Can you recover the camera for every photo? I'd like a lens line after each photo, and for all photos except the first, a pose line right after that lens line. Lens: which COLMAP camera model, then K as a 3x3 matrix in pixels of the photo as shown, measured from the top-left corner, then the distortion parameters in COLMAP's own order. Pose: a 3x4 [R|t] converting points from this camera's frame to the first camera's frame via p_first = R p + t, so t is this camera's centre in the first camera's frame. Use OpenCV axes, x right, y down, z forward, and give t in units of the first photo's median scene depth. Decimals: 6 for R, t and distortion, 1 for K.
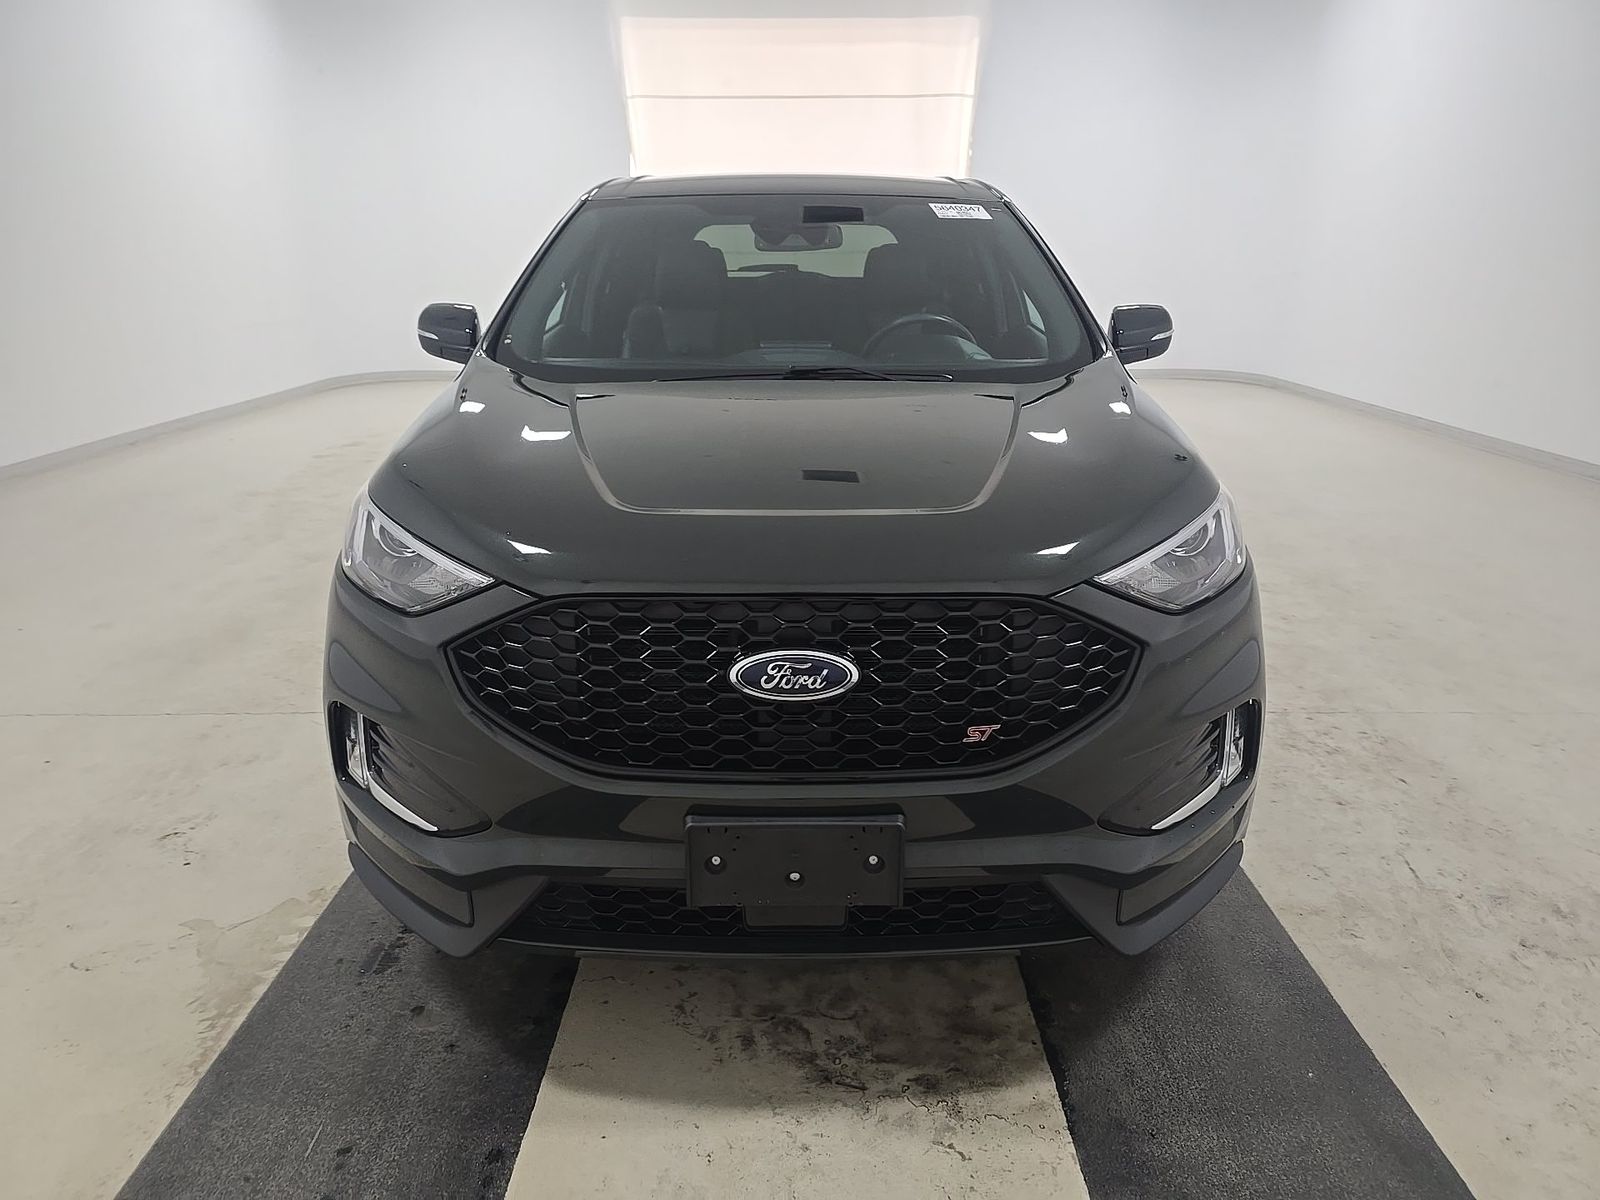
lens RADIAL K [[1080.9, 0, 800.0], [0, 1080.9, 600.0], [0, 0, 1]] dist [0.003390, -0.010530]
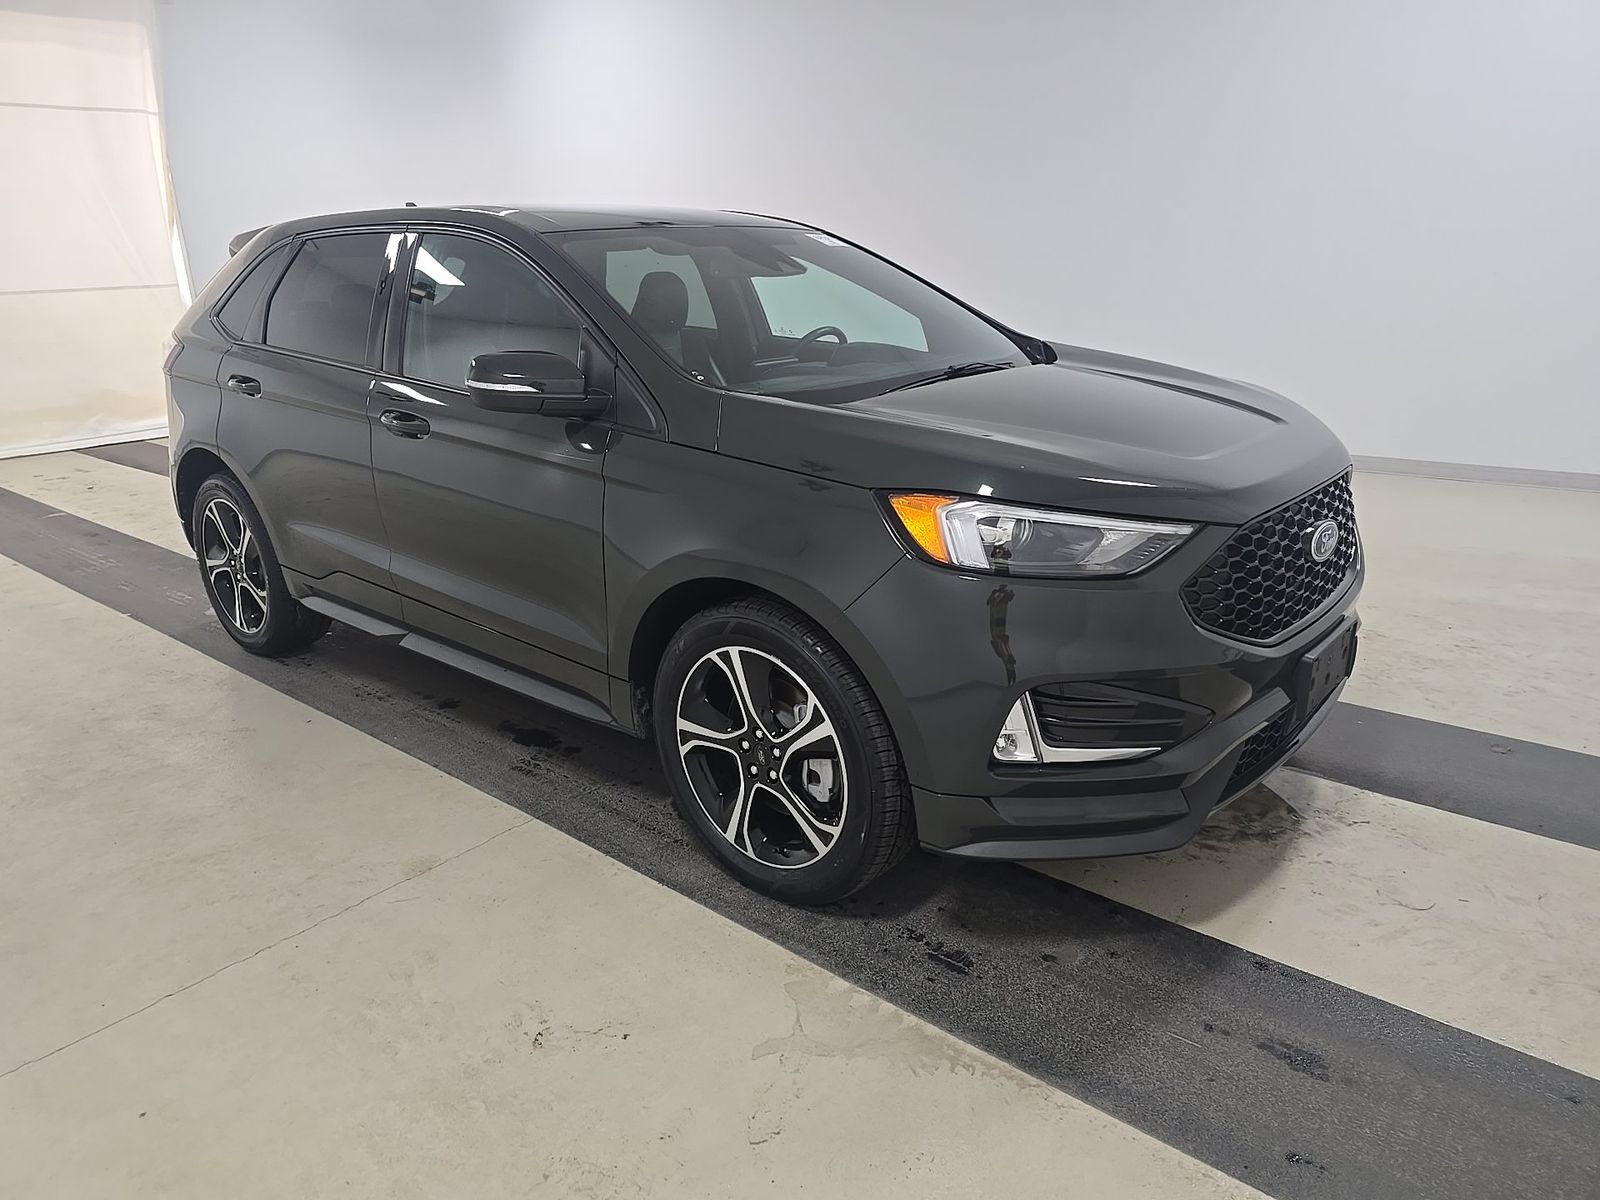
lens RADIAL K [[1073.7, 0, 800.0], [0, 1073.7, 600.0], [0, 0, 1]] dist [0.020922, -0.003452]
pose [[0.663755, -0.252424, 0.704067, -1.224130], [0.268541, 0.958993, 0.090655, -0.144904], [-0.698079, 0.128898, 0.704323, 0.353339]]
